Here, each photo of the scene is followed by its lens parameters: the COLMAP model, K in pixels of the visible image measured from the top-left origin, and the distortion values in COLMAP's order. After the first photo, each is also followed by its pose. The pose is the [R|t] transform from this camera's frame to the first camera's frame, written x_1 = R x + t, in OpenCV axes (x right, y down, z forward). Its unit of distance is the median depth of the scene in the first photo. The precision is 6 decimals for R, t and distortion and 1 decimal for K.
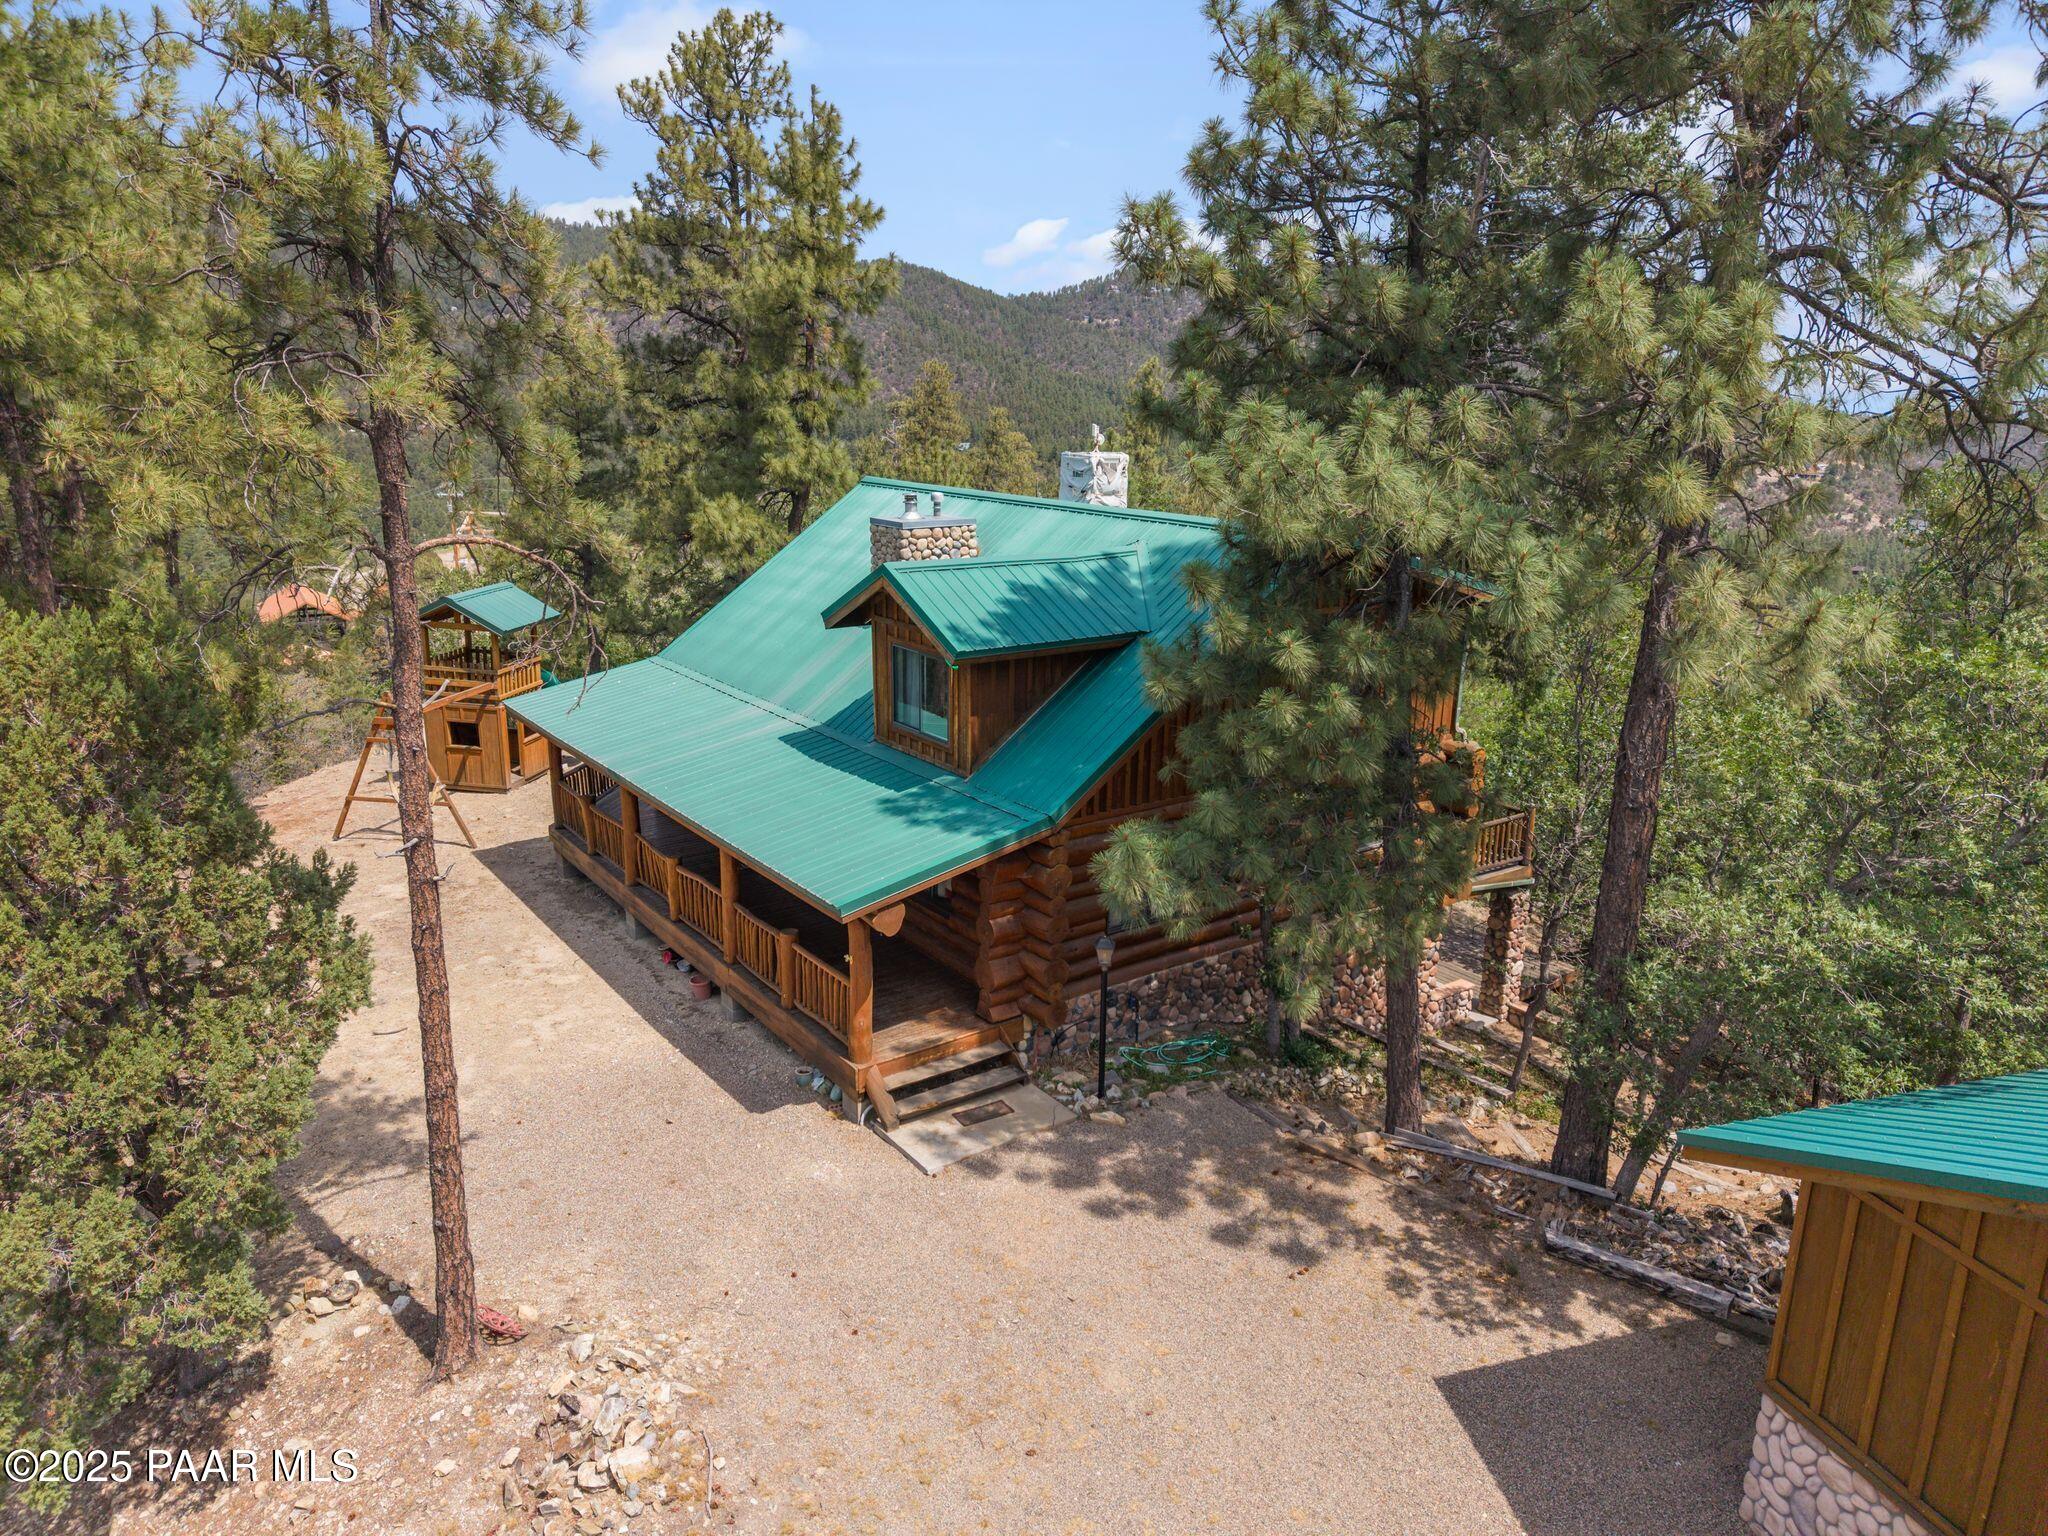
lens RADIAL K [[1389.2, 0, 1020.2], [0, 1389.2, 755.4], [0, 0, 1]] dist [0.046207, -0.009700]
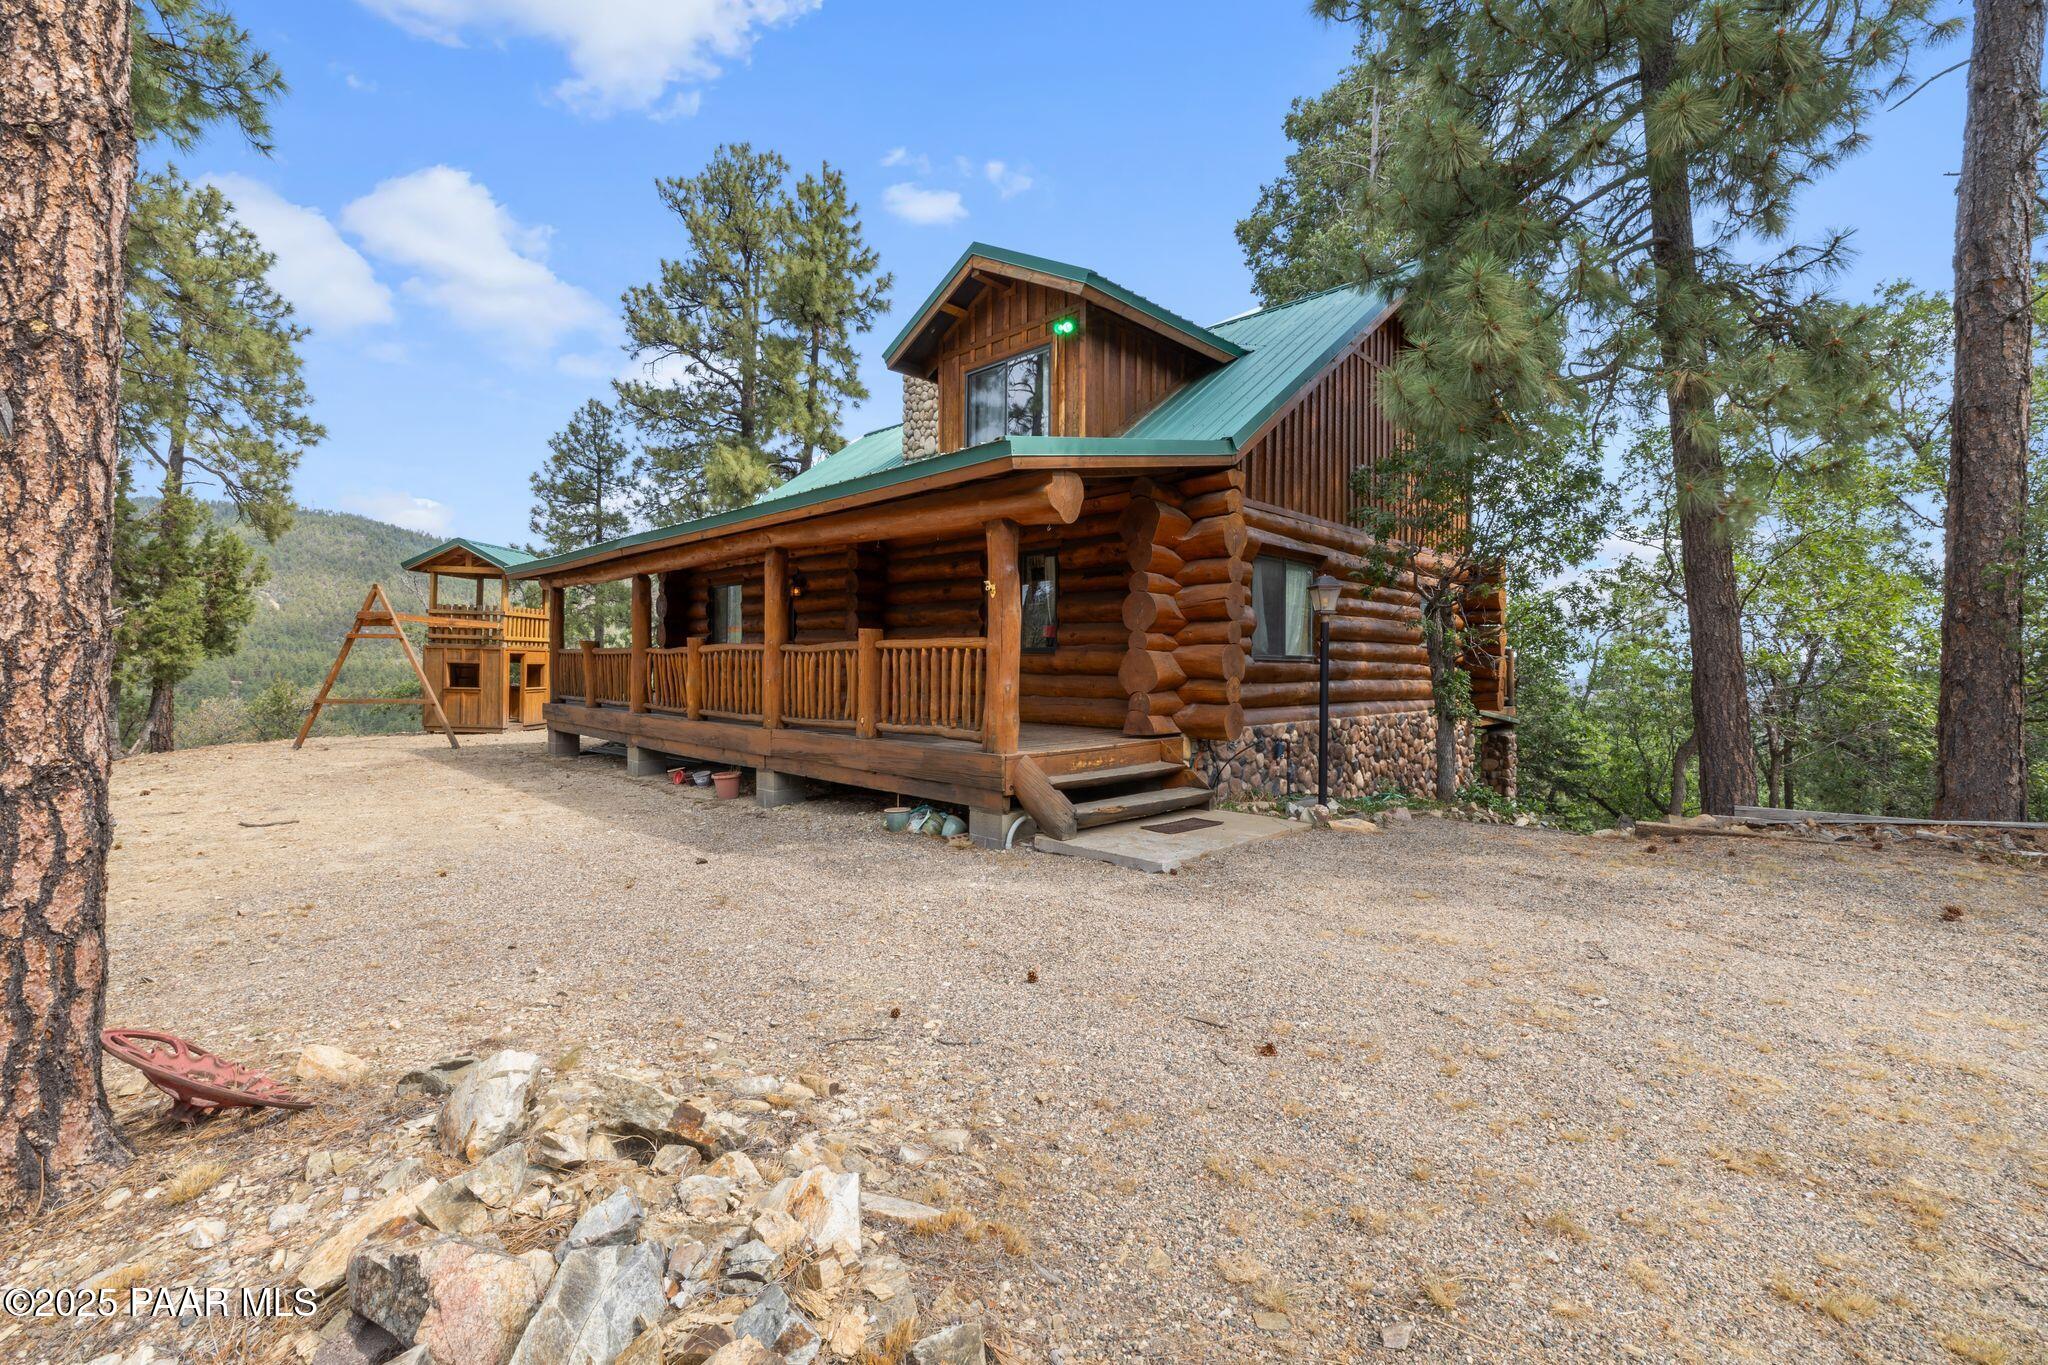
lens RADIAL K [[862.2, 0, 1027.6], [0, 862.2, 674.4], [0, 0, 1]] dist [0.007038, 0.000214]
pose [[0.985713, -0.006044, 0.168325, -0.184770], [0.047329, 0.969030, -0.242364, 0.303131], [-0.161647, 0.246868, 0.955472, 0.627933]]
